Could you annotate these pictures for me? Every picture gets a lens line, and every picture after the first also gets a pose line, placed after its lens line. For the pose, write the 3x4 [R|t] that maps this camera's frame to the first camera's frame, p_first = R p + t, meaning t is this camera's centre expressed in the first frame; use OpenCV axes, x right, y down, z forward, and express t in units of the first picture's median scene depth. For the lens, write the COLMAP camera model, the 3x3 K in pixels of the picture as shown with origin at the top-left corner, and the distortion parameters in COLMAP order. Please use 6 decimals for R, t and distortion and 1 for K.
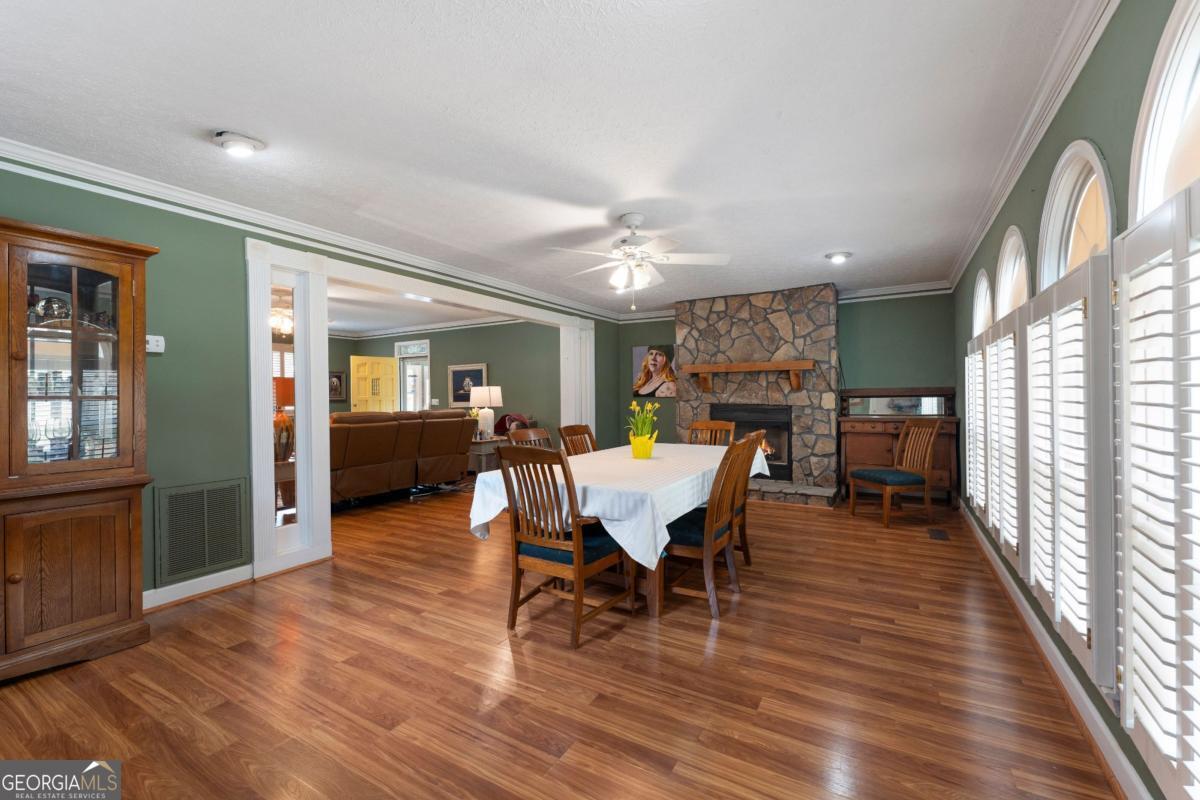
lens RADIAL K [[503.8, 0, 600.0], [0, 503.8, 400.0], [0, 0, 1]] dist [0.001169, 0.000018]
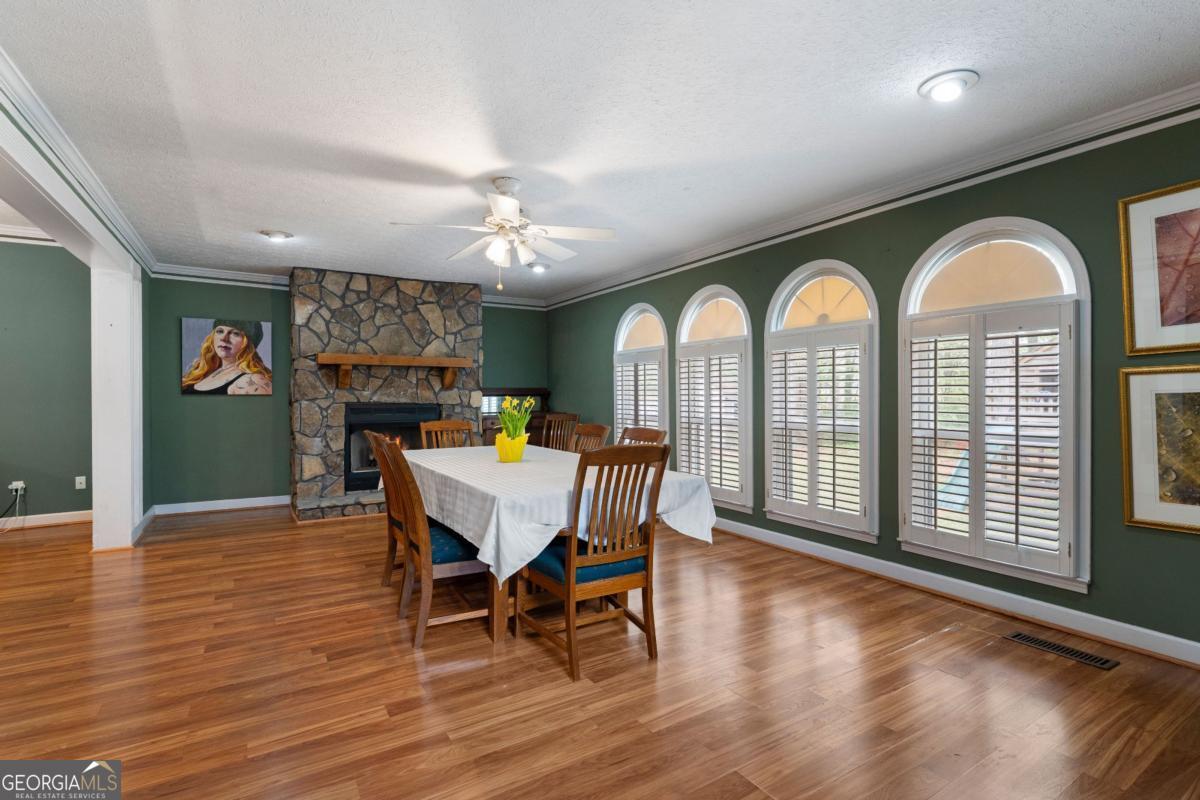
lens RADIAL K [[554.5, 0, 600.0], [0, 554.5, 400.0], [0, 0, 1]] dist [-0.000409, -0.000203]
pose [[0.462676, 0.000042, 0.886528, -0.400024], [0.004626, 0.999986, -0.002461, 0.006870], [-0.886516, 0.005240, 0.462669, 0.241345]]
